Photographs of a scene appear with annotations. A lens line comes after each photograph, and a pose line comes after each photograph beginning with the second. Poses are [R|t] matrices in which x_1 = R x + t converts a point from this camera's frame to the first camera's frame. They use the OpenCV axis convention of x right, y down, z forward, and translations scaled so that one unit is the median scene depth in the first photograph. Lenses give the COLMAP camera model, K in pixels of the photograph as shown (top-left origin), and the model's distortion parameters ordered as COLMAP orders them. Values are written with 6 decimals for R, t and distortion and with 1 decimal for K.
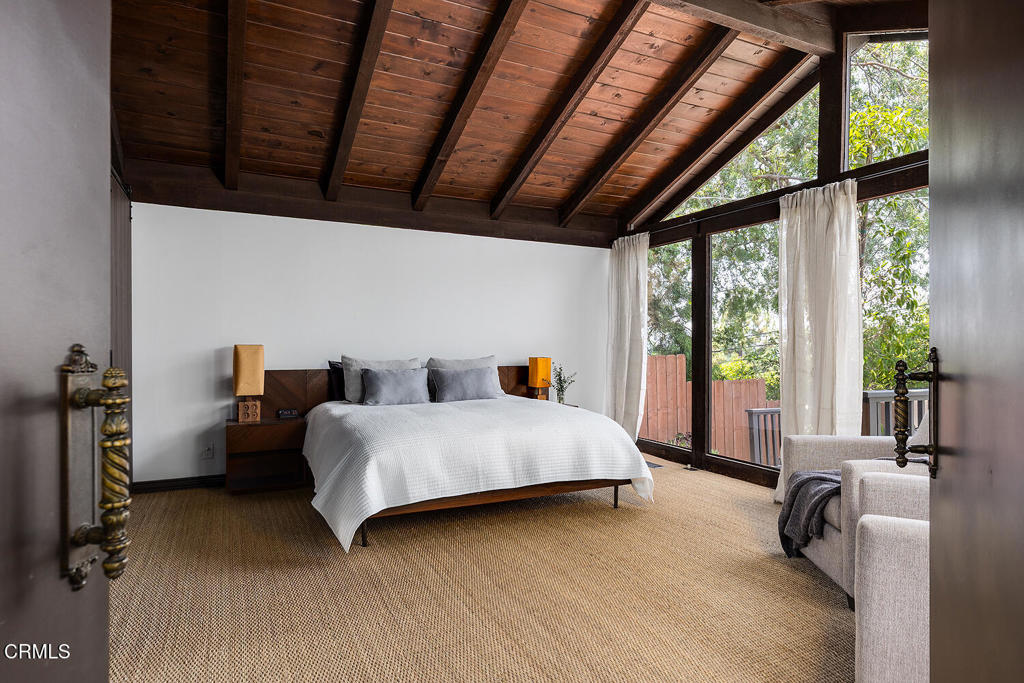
lens RADIAL K [[561.6, 0, 512.0], [0, 561.6, 341.5], [0, 0, 1]] dist [-0.001217, -0.000190]
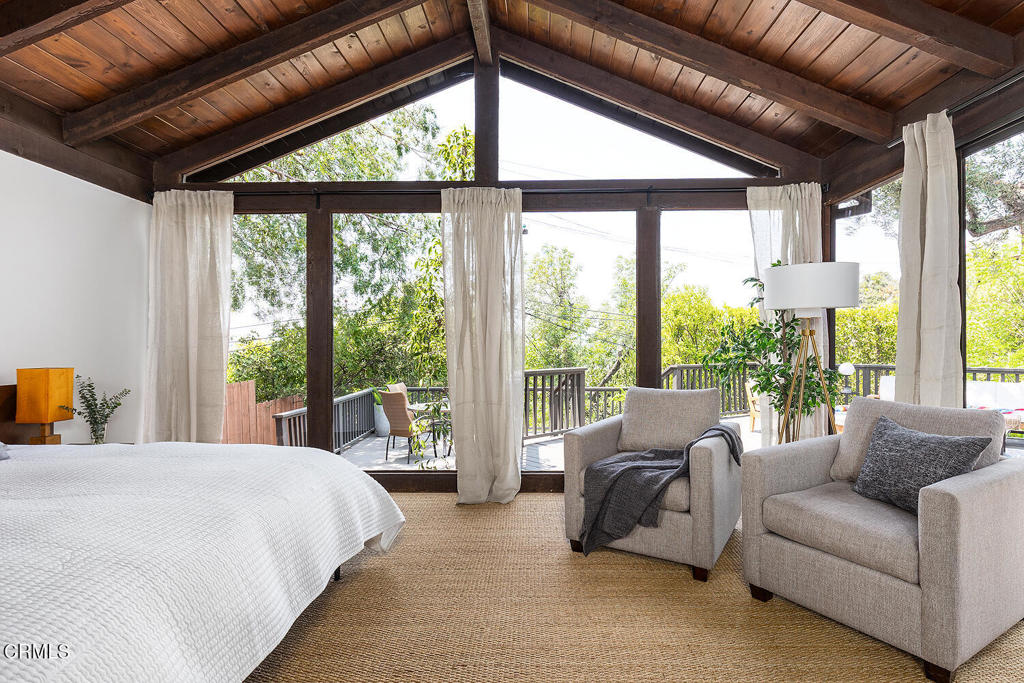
lens RADIAL K [[517.3, 0, 518.0], [0, 517.3, 339.4], [0, 0, 1]] dist [-0.000345, -0.020914]
pose [[0.459063, -0.002347, 0.888401, -0.187699], [0.005911, 0.999982, -0.000412, 0.002930], [-0.888384, 0.005441, 0.459069, 0.353439]]
